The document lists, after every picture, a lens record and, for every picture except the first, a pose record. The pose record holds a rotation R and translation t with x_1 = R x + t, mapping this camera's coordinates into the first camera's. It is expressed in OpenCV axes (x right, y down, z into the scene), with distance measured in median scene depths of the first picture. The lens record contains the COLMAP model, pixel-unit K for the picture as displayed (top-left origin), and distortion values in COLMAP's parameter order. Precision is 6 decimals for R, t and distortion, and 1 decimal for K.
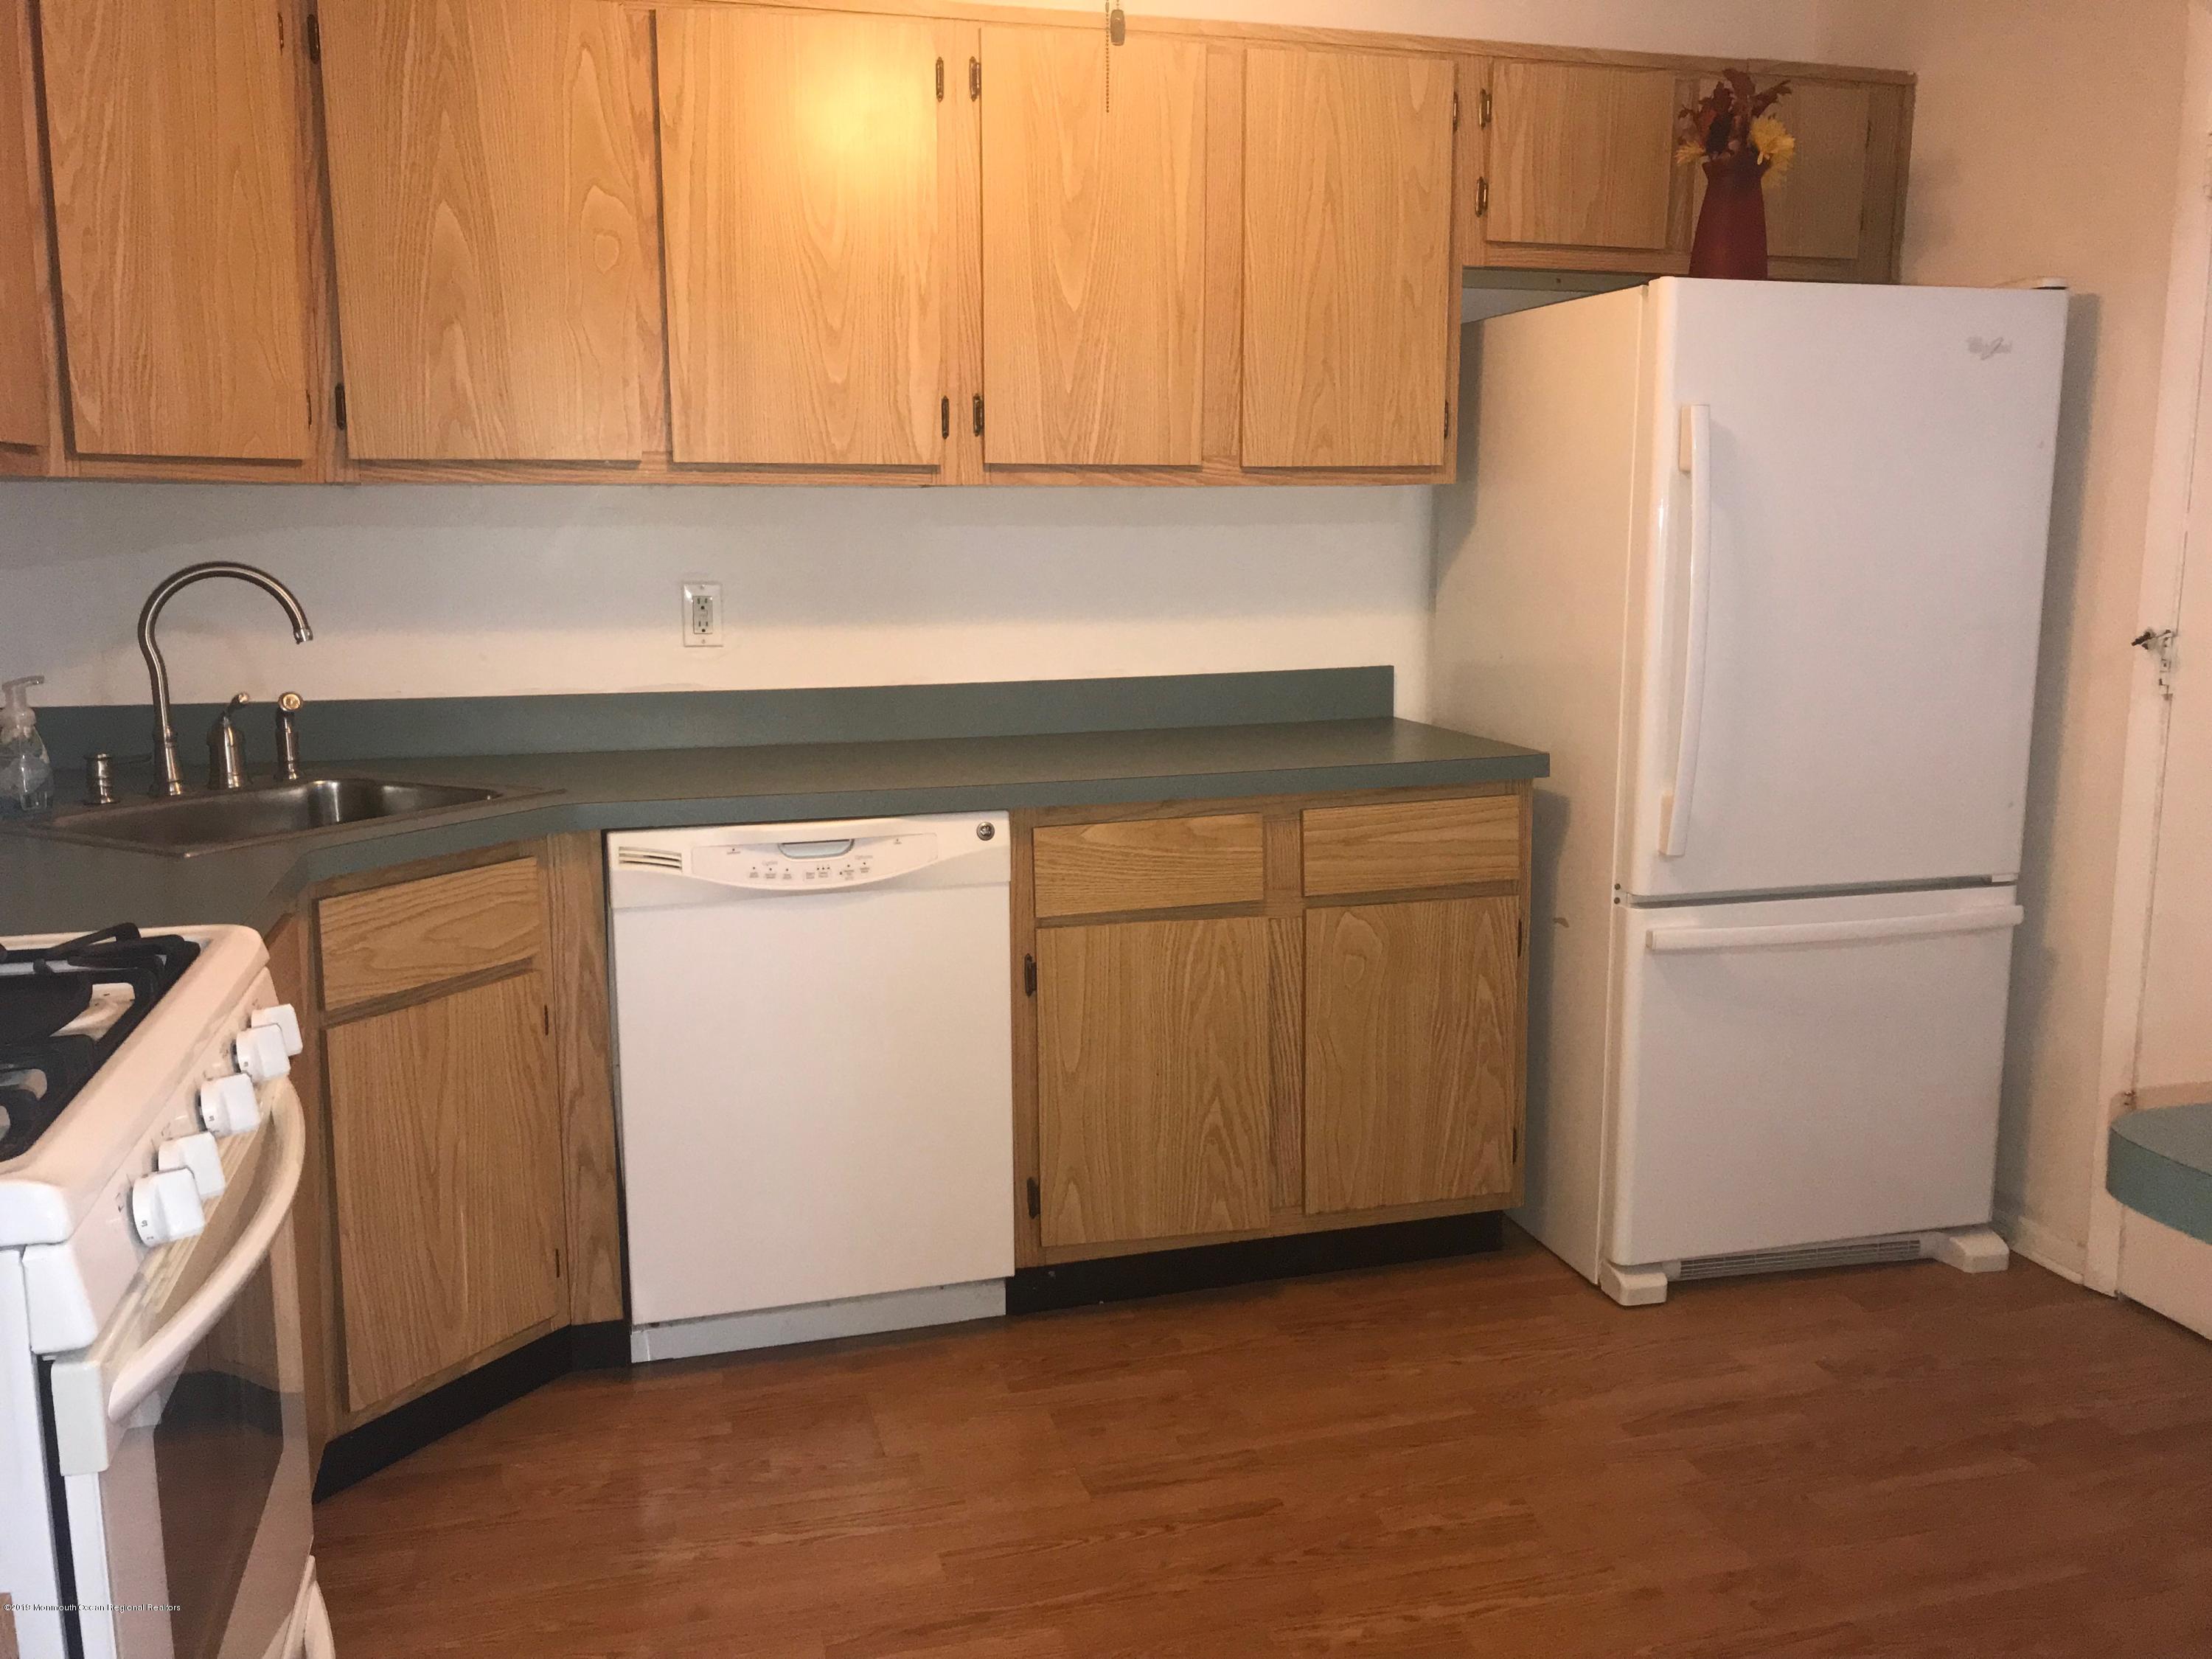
lens RADIAL K [[1820.5, 0, 1112.3], [0, 1820.5, 817.9], [0, 0, 1]] dist [0.054704, -0.091381]
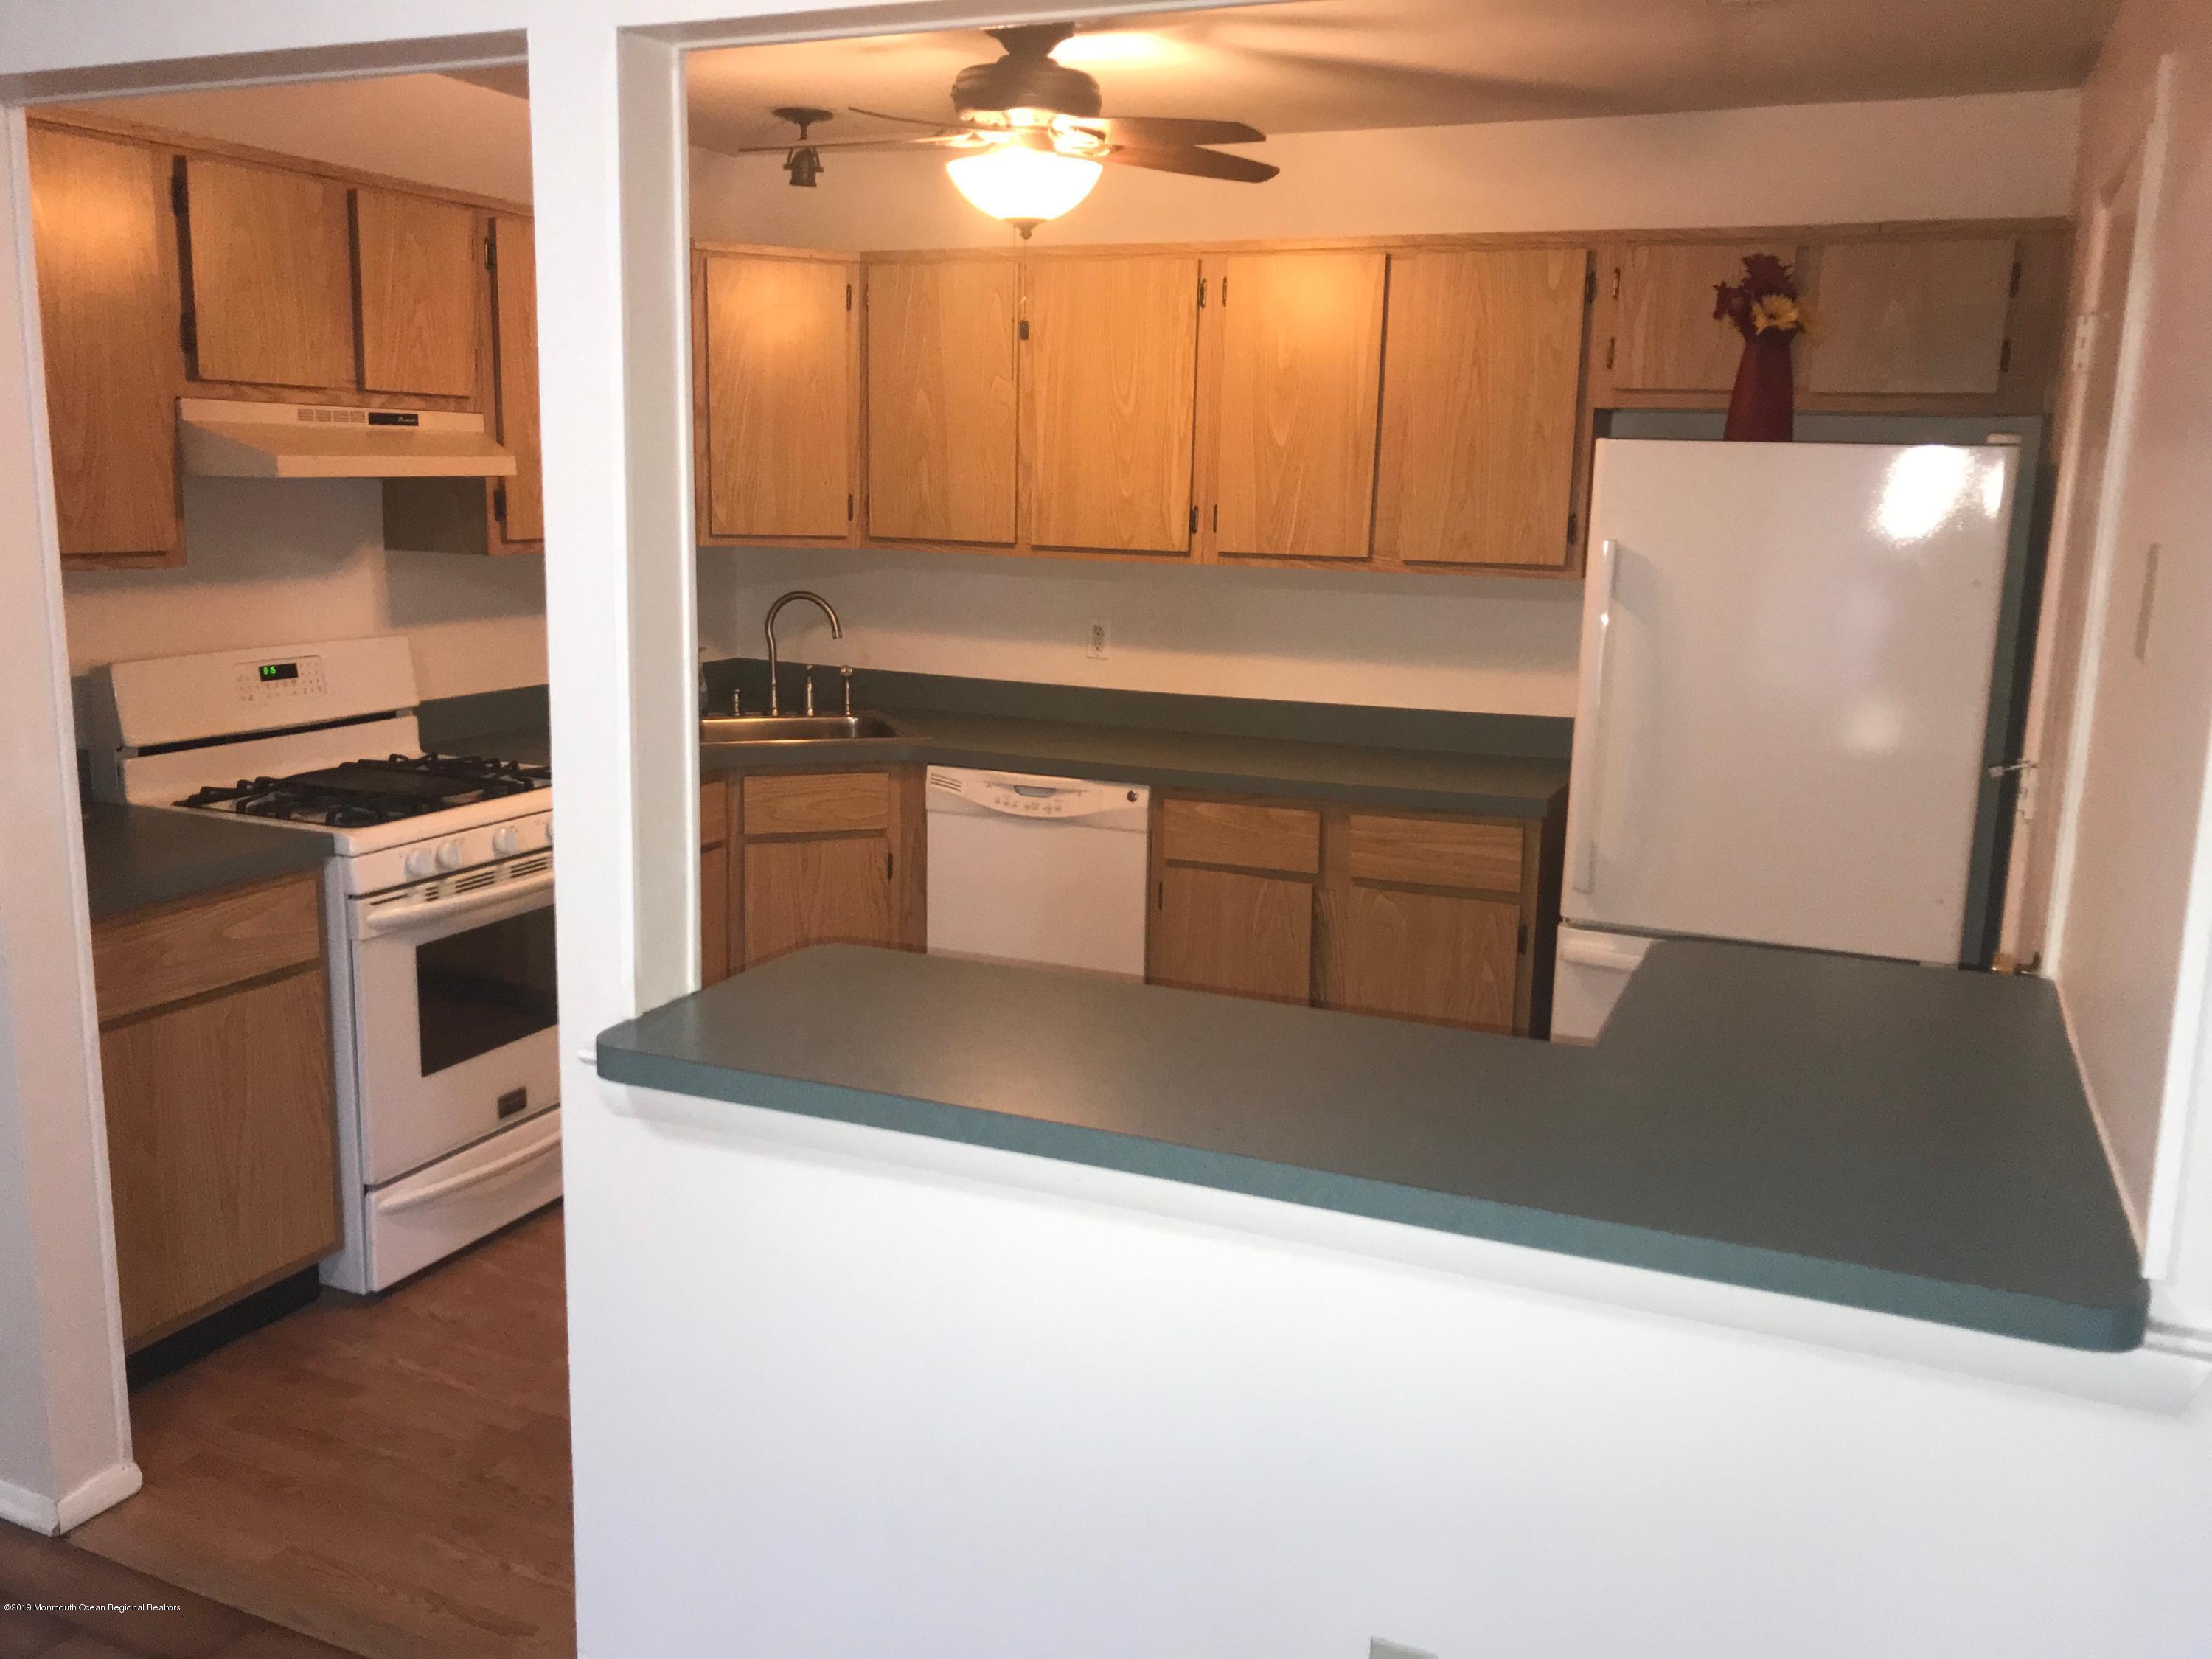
lens RADIAL K [[1813.9, 0, 1106.0], [0, 1813.9, 829.5], [0, 0, 1]] dist [0.213262, -0.665830]
pose [[0.770289, 0.145529, -0.620868, 0.835587], [-0.132028, 0.988911, 0.067996, -0.063475], [0.623878, 0.029595, 0.780961, -0.203354]]
